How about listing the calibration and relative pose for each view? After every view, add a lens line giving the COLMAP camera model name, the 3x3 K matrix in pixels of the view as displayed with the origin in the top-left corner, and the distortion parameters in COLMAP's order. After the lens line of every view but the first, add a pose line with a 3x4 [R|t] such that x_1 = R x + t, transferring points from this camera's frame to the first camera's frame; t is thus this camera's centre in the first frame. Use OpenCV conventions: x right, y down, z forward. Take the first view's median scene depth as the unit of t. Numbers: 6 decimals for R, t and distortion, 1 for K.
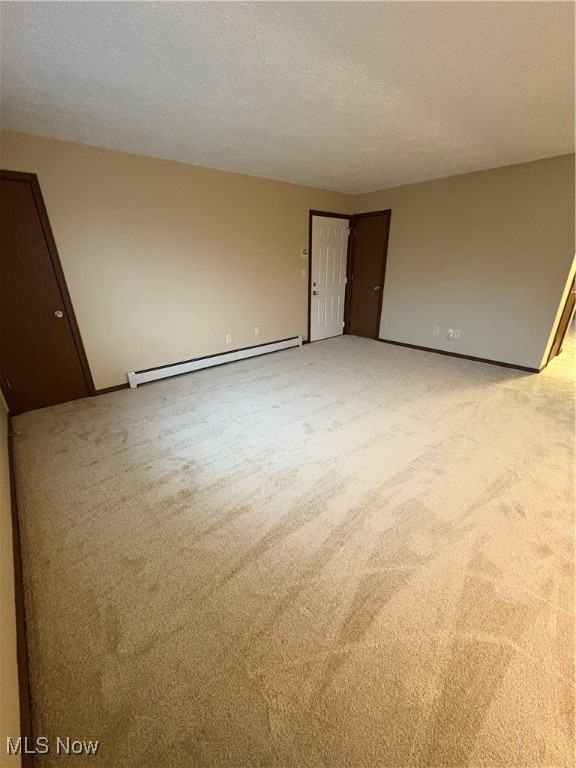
lens RADIAL K [[308.7, 0, 289.6], [0, 308.7, 380.3], [0, 0, 1]] dist [-0.001304, -0.000131]
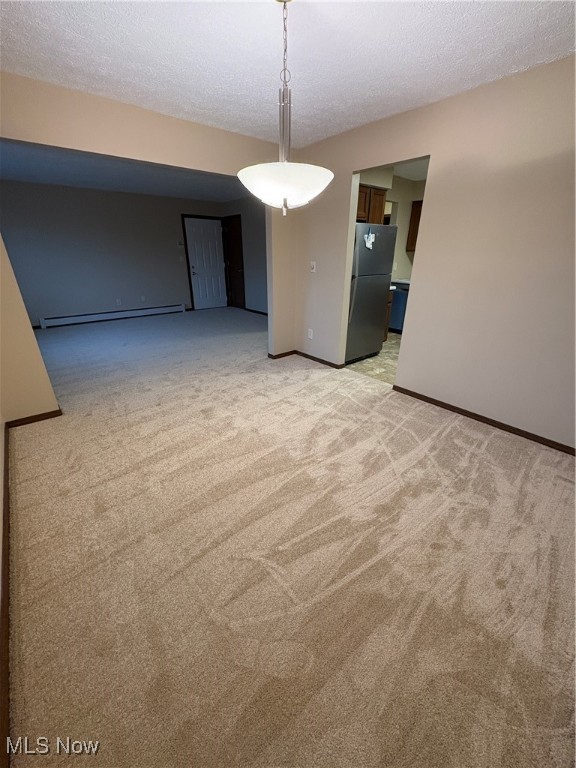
lens RADIAL K [[308.7, 0, 288.4], [0, 308.7, 381.3], [0, 0, 1]] dist [-0.001304, -0.000131]
pose [[0.999920, 0.012513, 0.002031, 0.509305], [-0.012565, 0.999538, 0.027664, 0.158719], [-0.001684, -0.027687, 0.999615, -0.406057]]
